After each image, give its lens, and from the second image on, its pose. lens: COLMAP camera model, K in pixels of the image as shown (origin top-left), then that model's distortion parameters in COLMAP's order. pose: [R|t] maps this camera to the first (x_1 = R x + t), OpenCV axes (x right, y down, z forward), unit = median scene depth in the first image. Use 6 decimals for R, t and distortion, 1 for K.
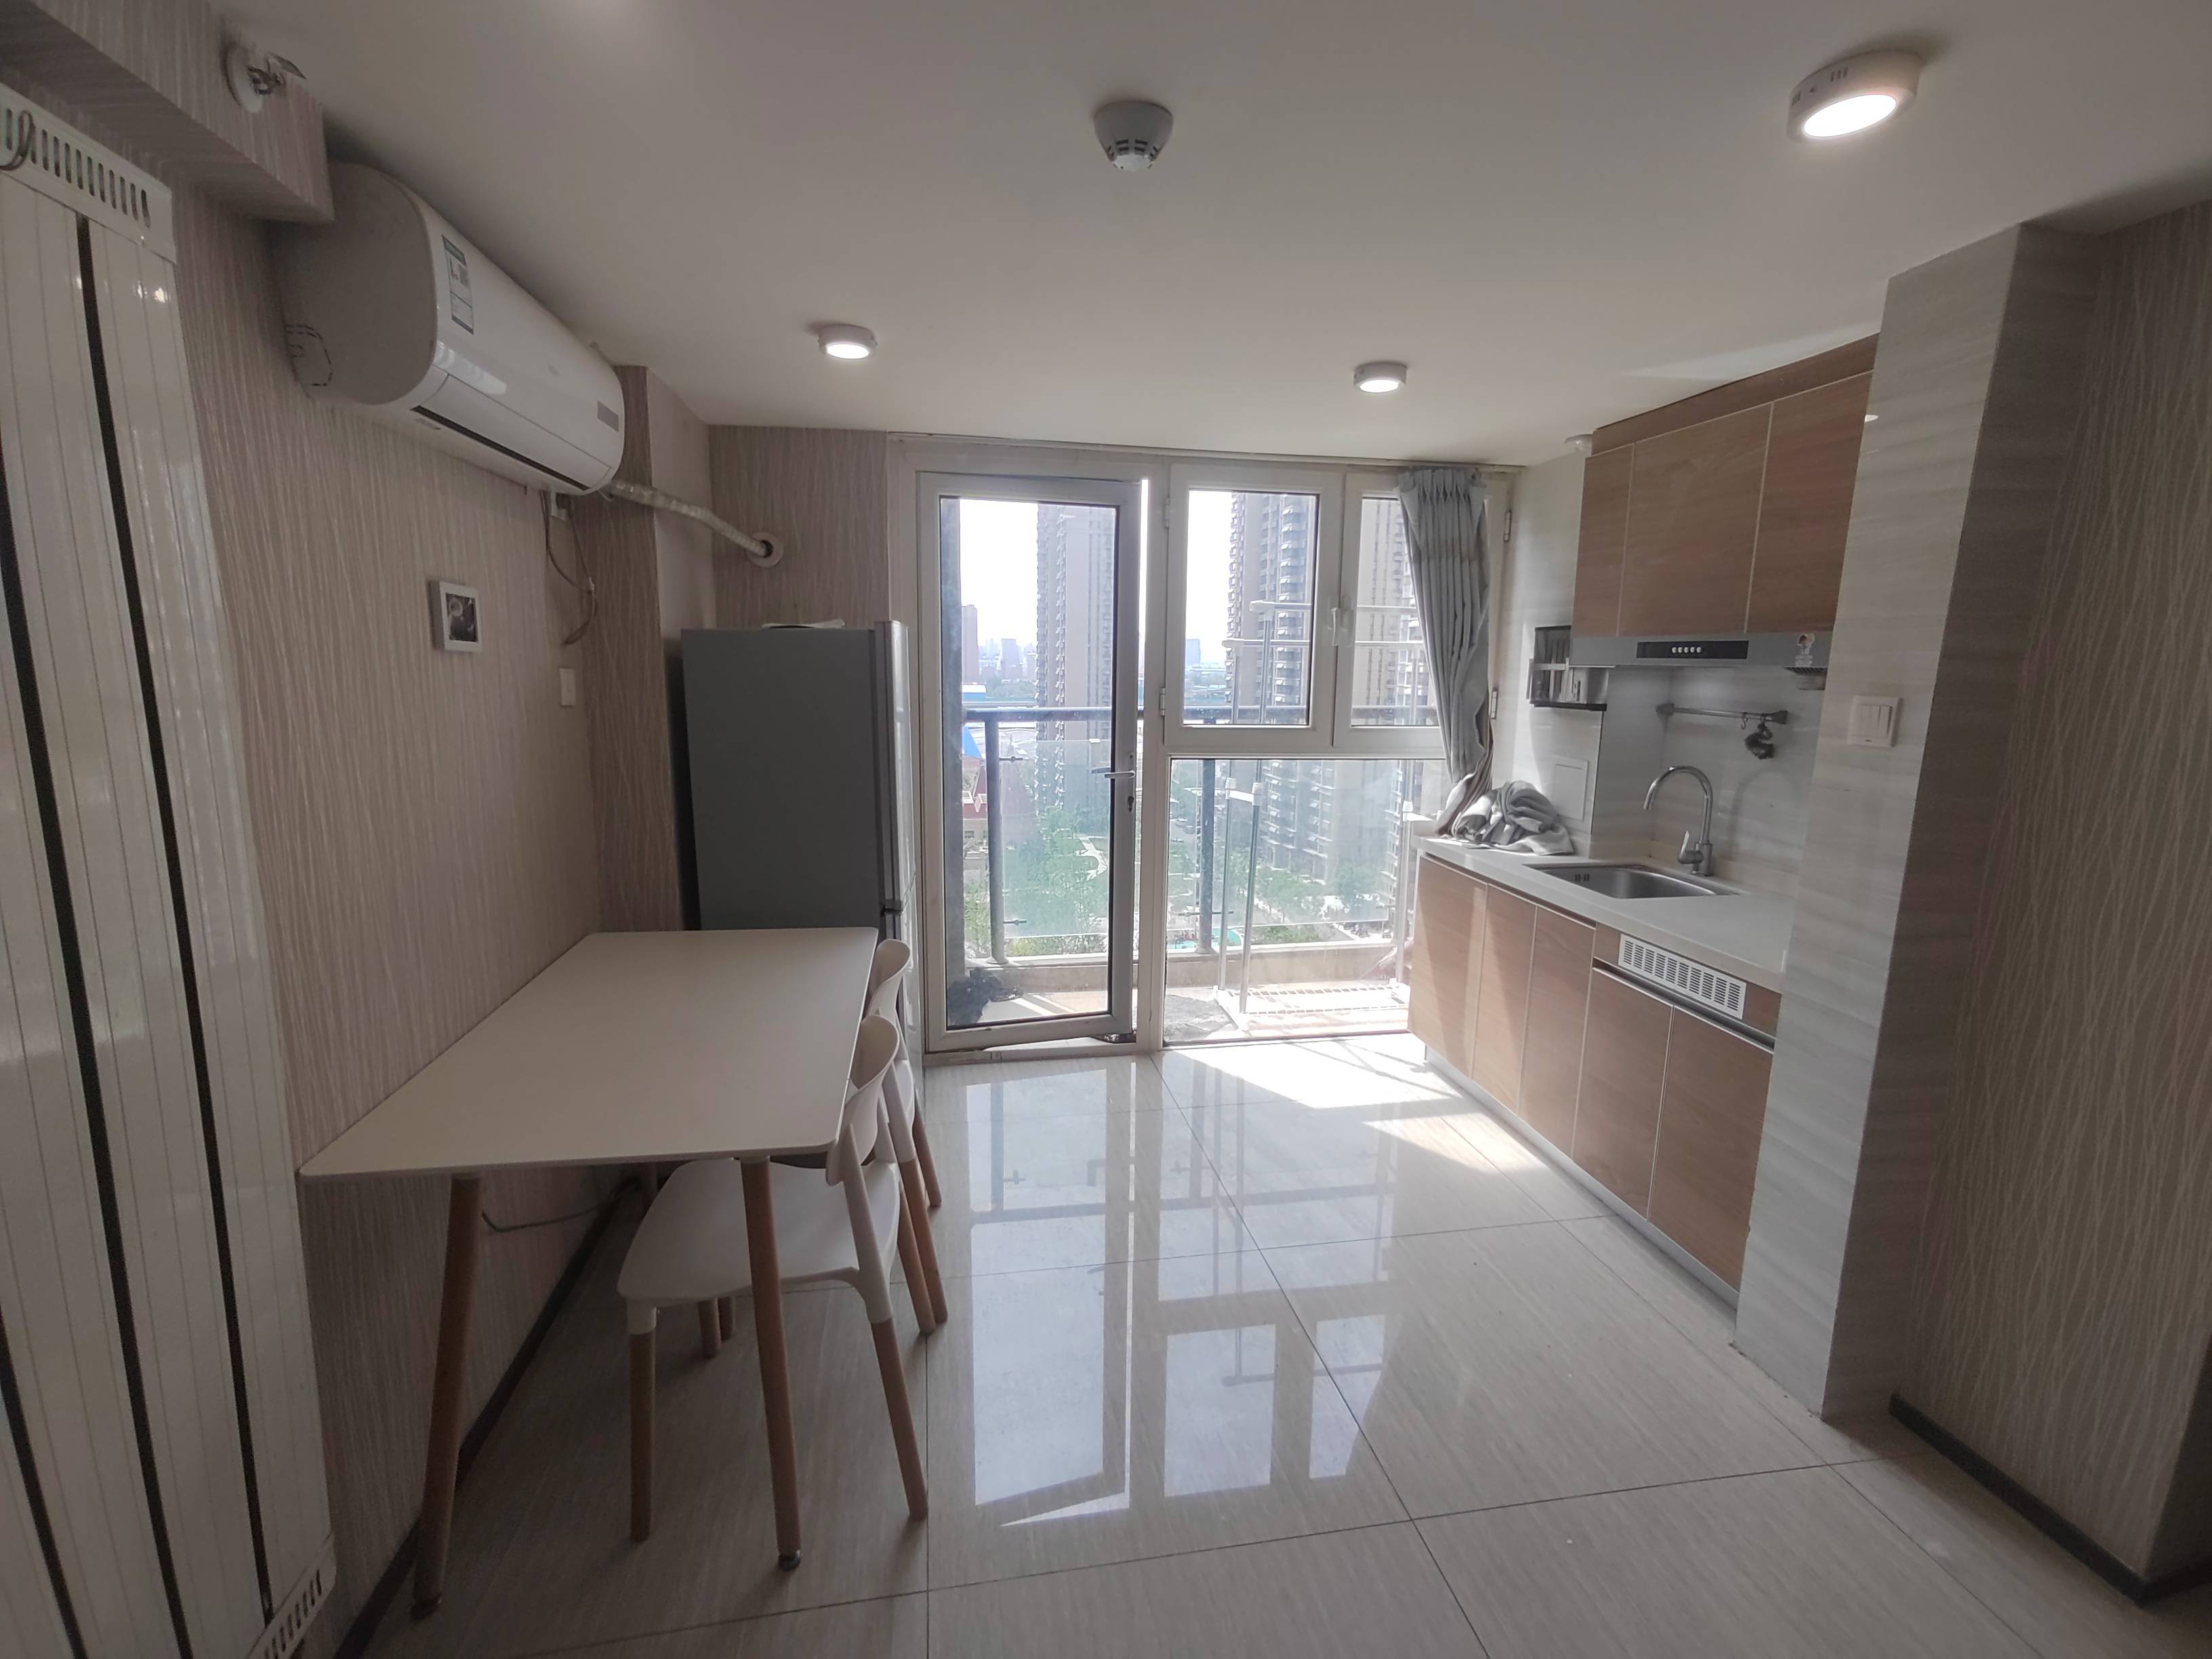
lens RADIAL K [[1016.2, 0, 1105.4], [0, 1016.2, 840.3], [0, 0, 1]] dist [-0.005018, 0.000540]
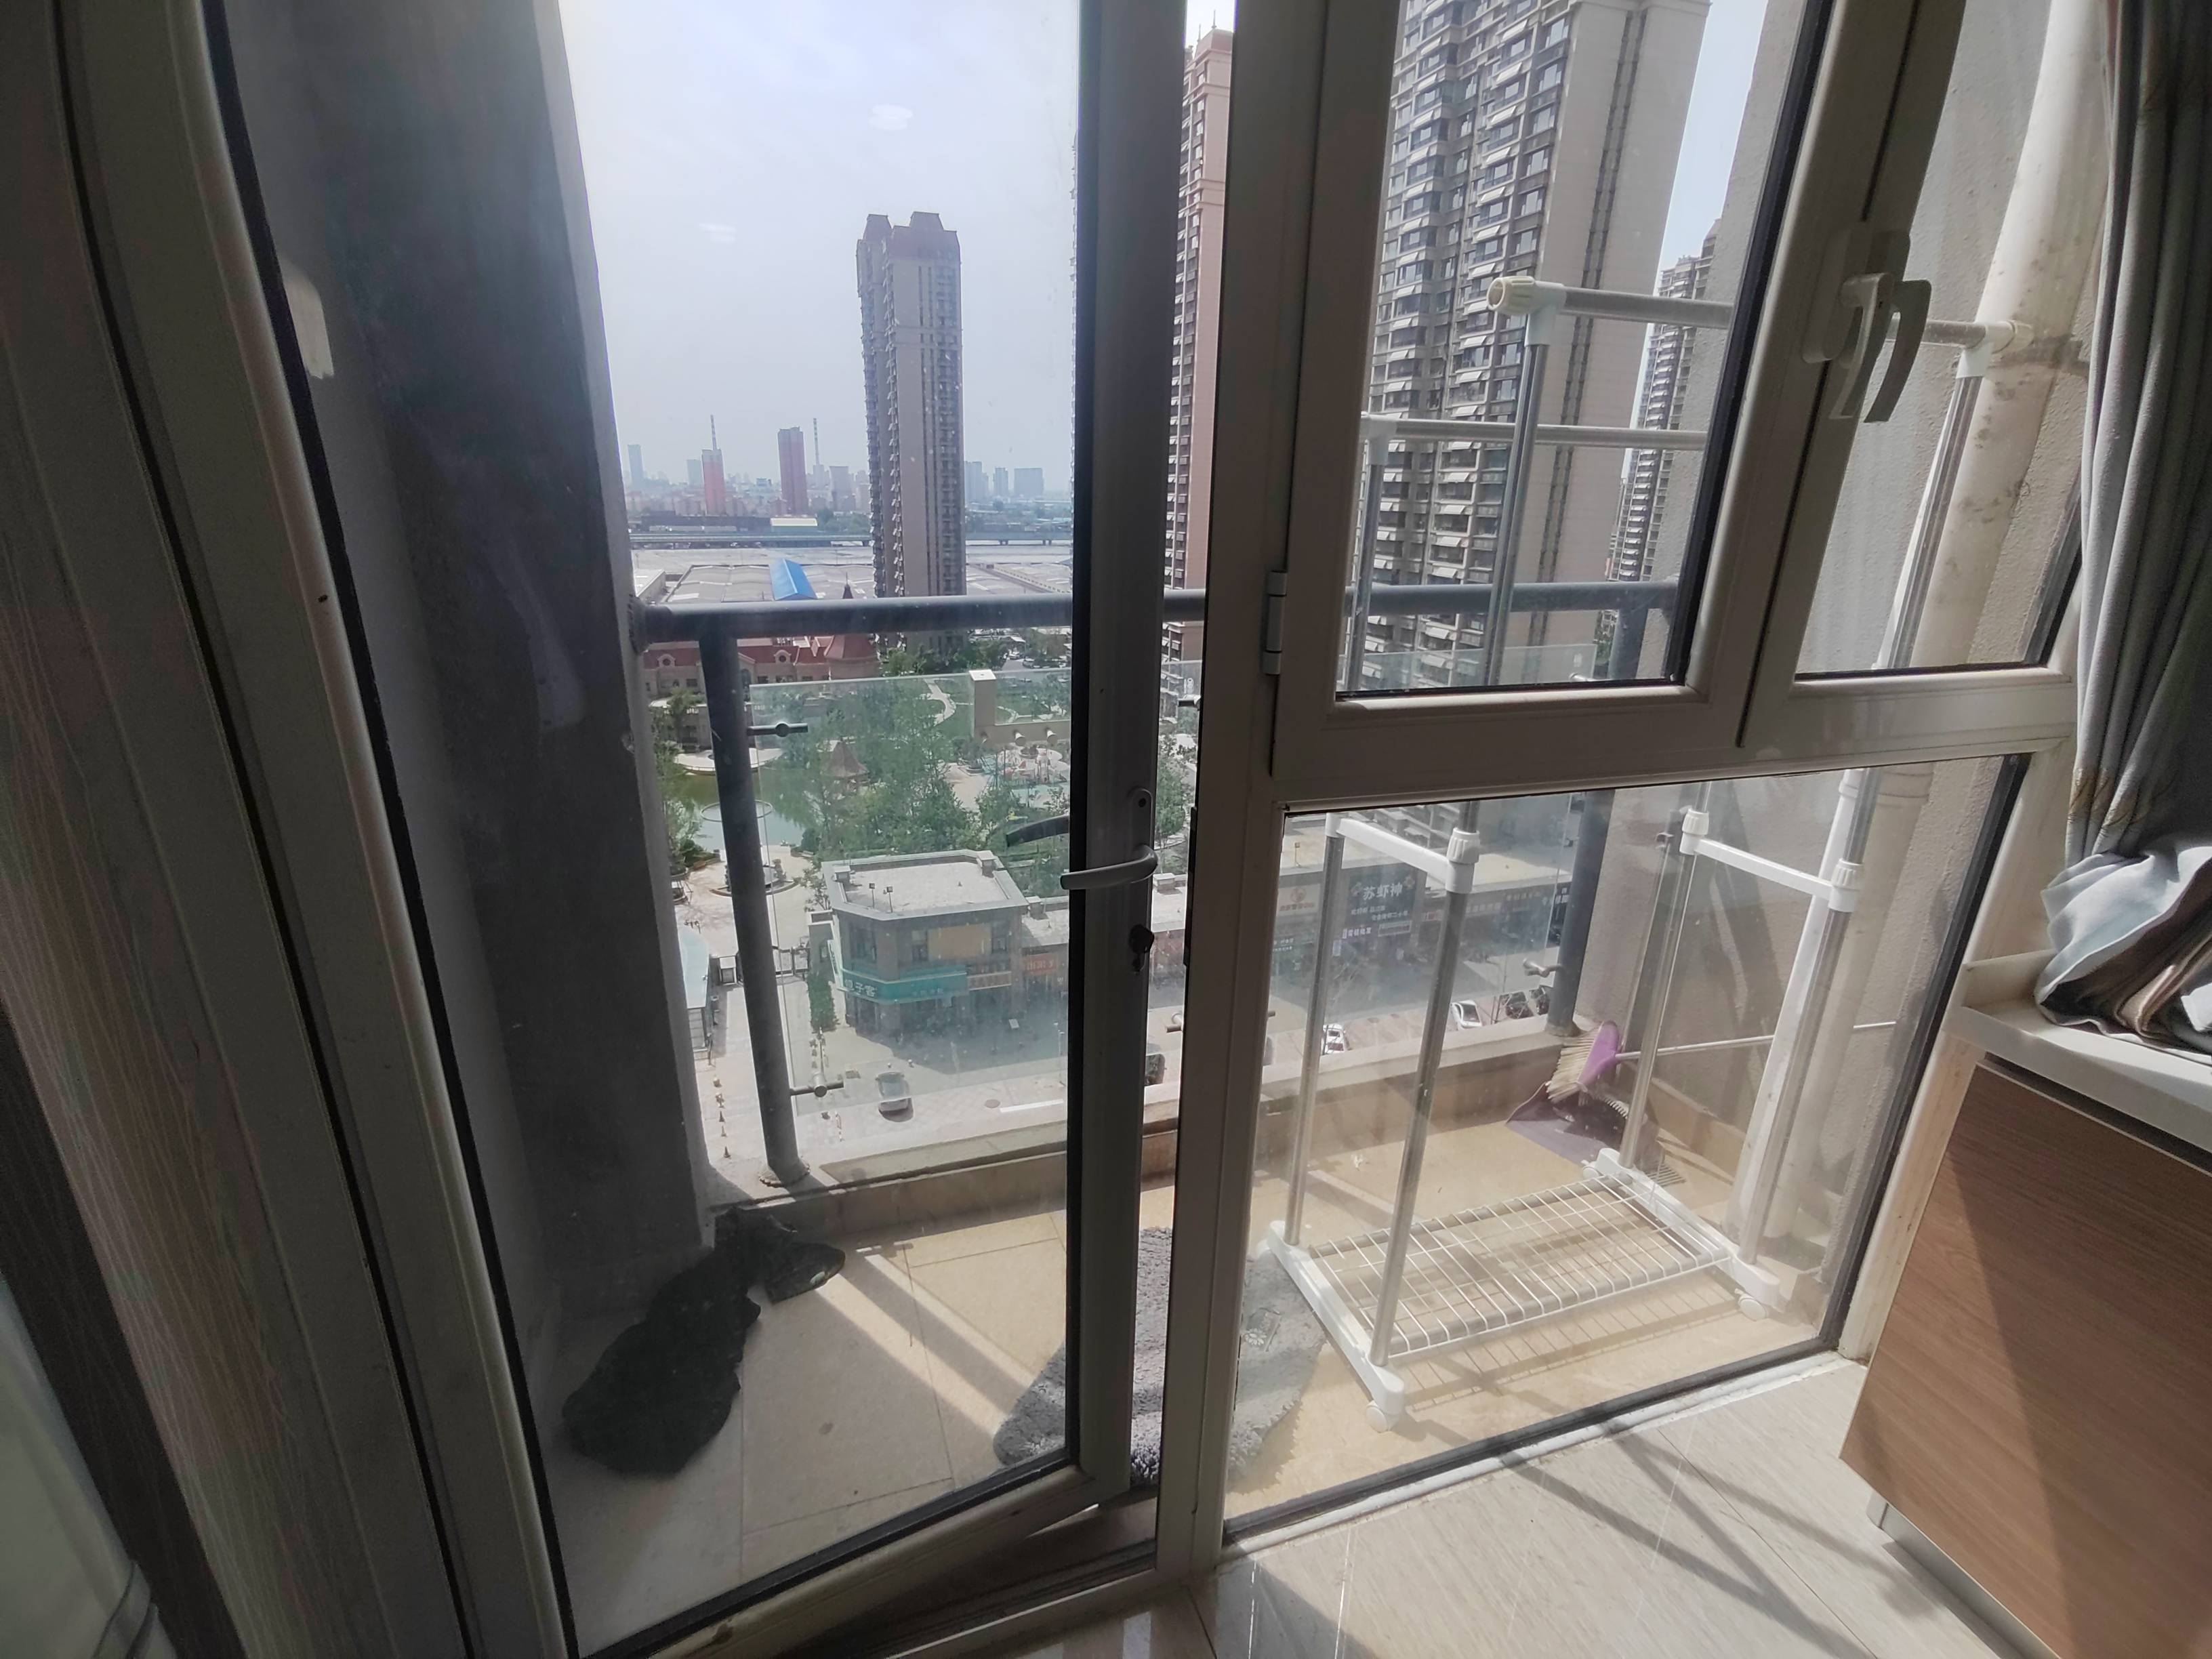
lens RADIAL K [[1016.2, 0, 1099.2], [0, 1016.2, 823.8], [0, 0, 1]] dist [-0.005018, 0.000540]
pose [[0.989565, -0.041446, 0.138000, -0.030252], [0.021608, 0.989593, 0.142263, -0.124652], [-0.142460, -0.137797, 0.980162, 0.740893]]
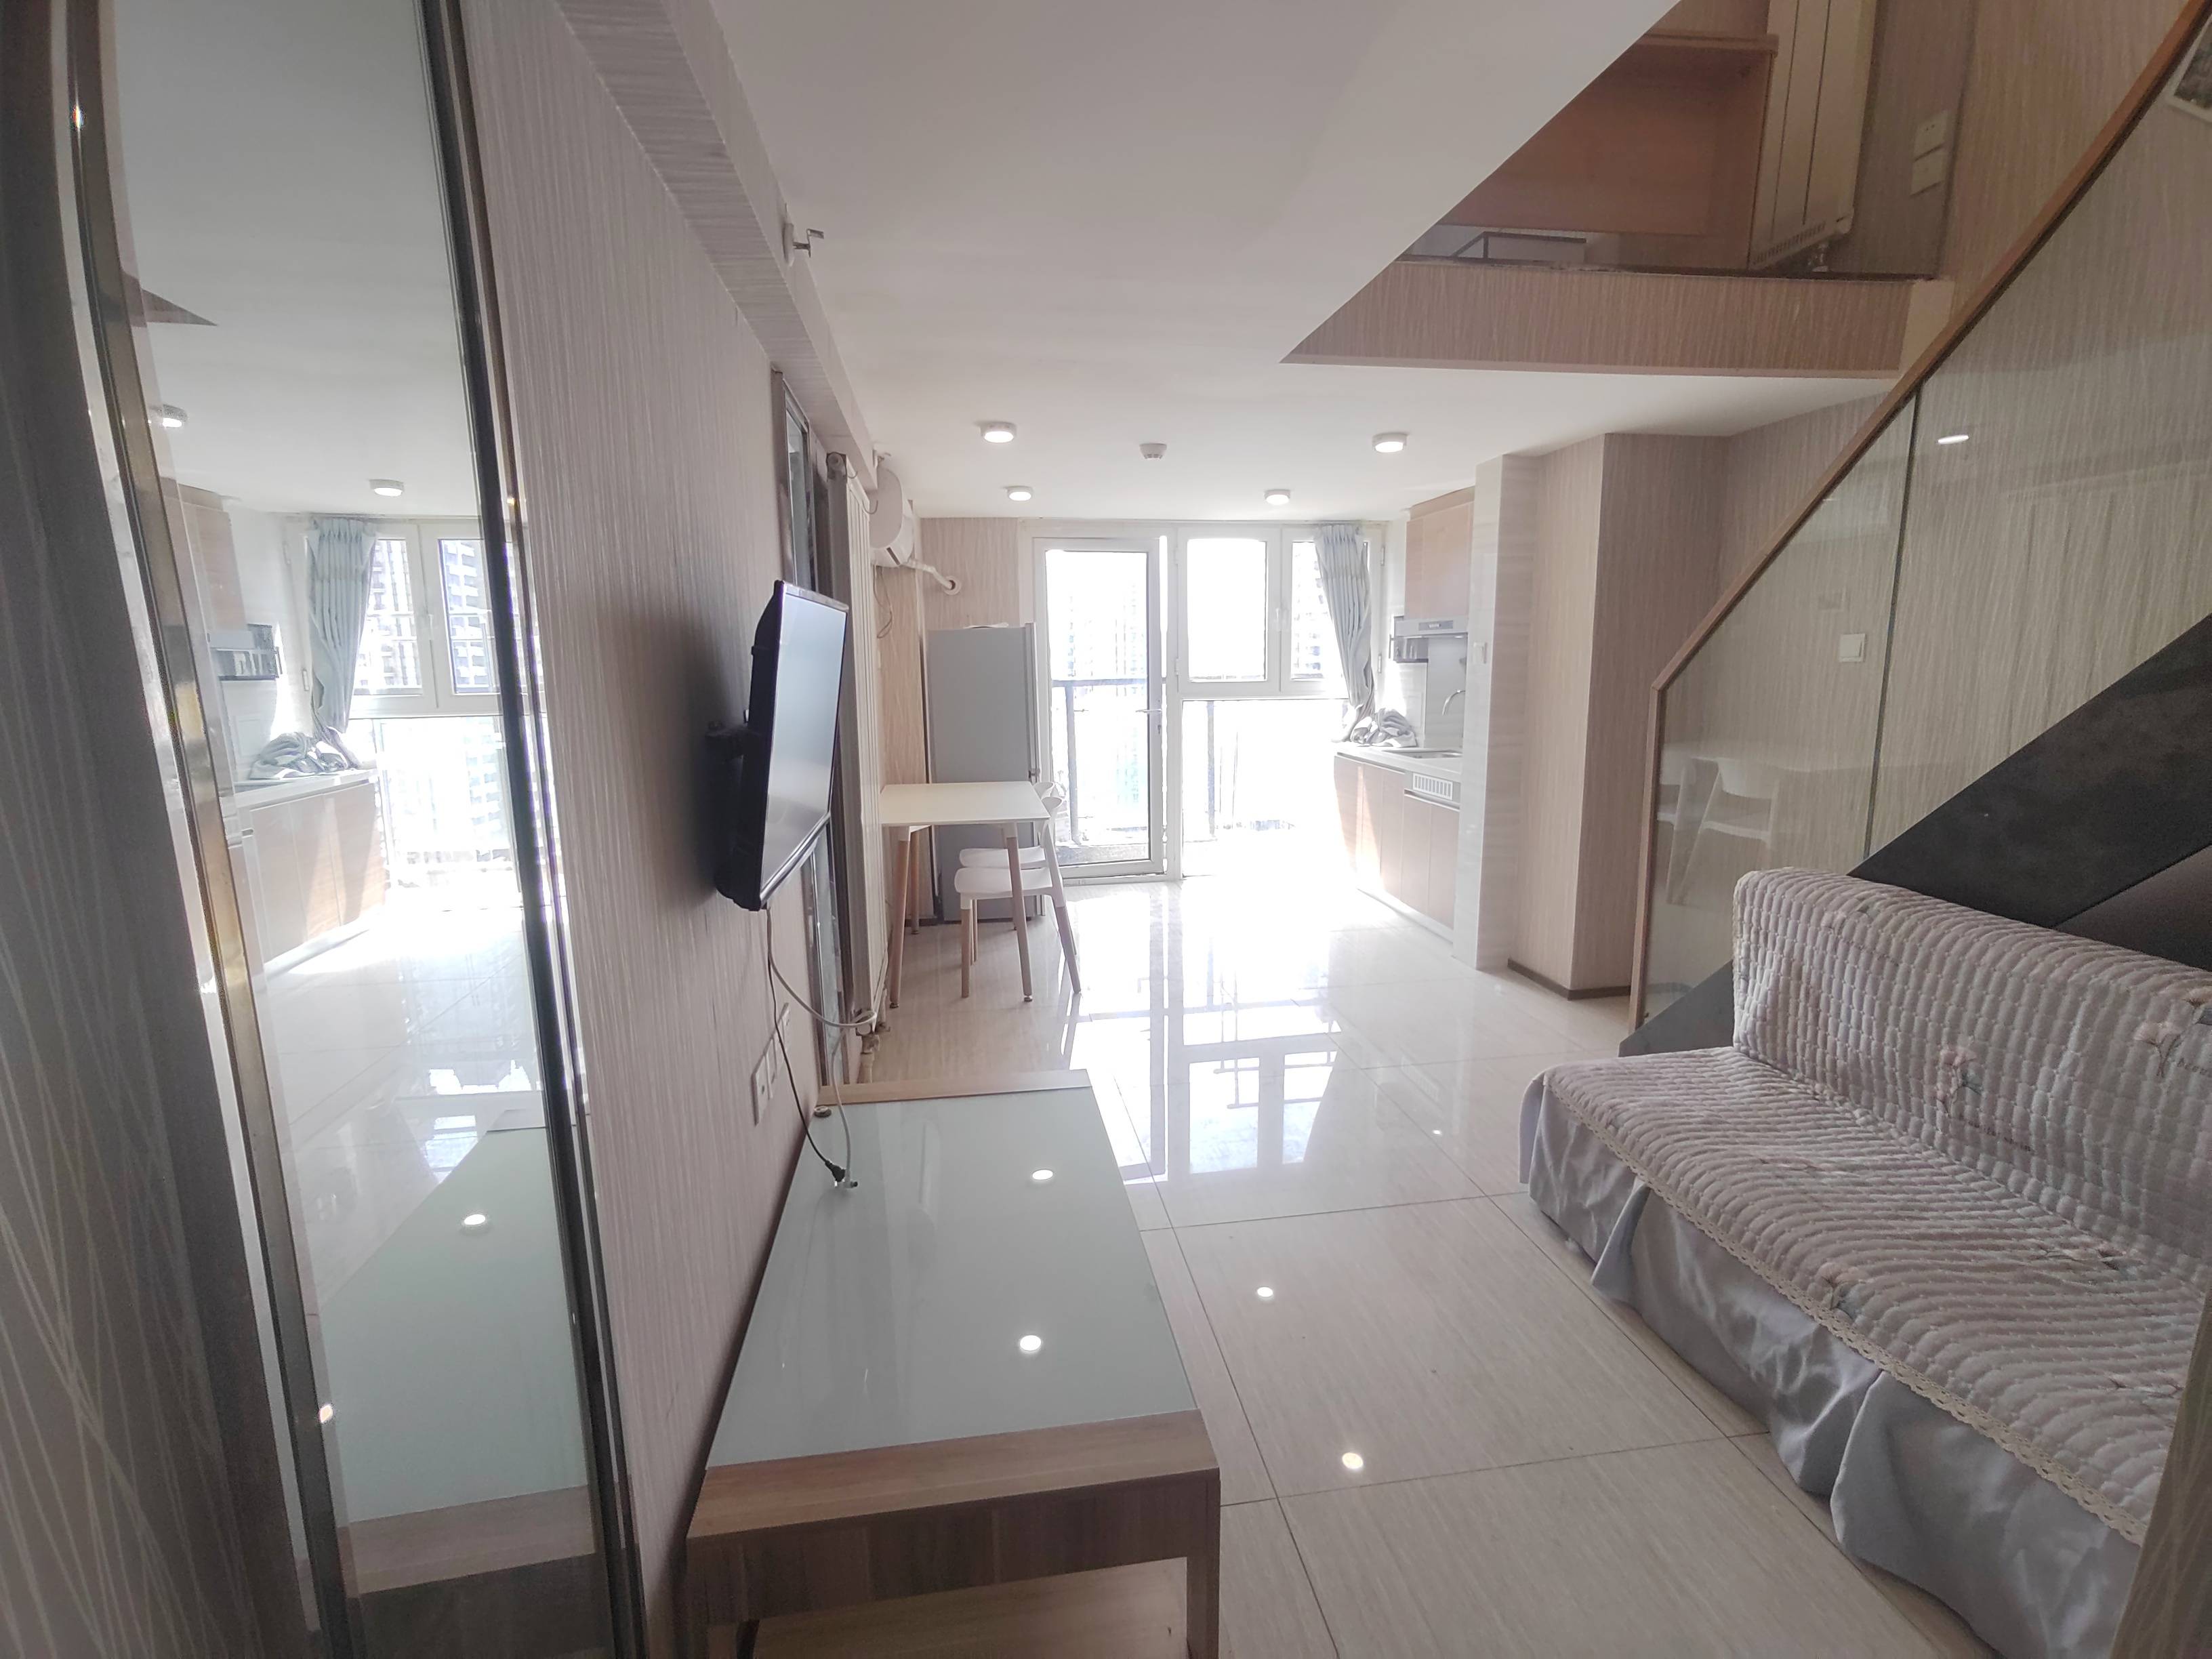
lens RADIAL K [[1016.2, 0, 1110.0], [0, 1016.2, 832.9], [0, 0, 1]] dist [-0.005018, 0.000540]
pose [[0.999385, -0.022878, -0.026587, -0.016030], [0.022723, 0.999723, -0.006148, 0.146664], [0.026720, 0.005540, 0.999628, -0.682229]]
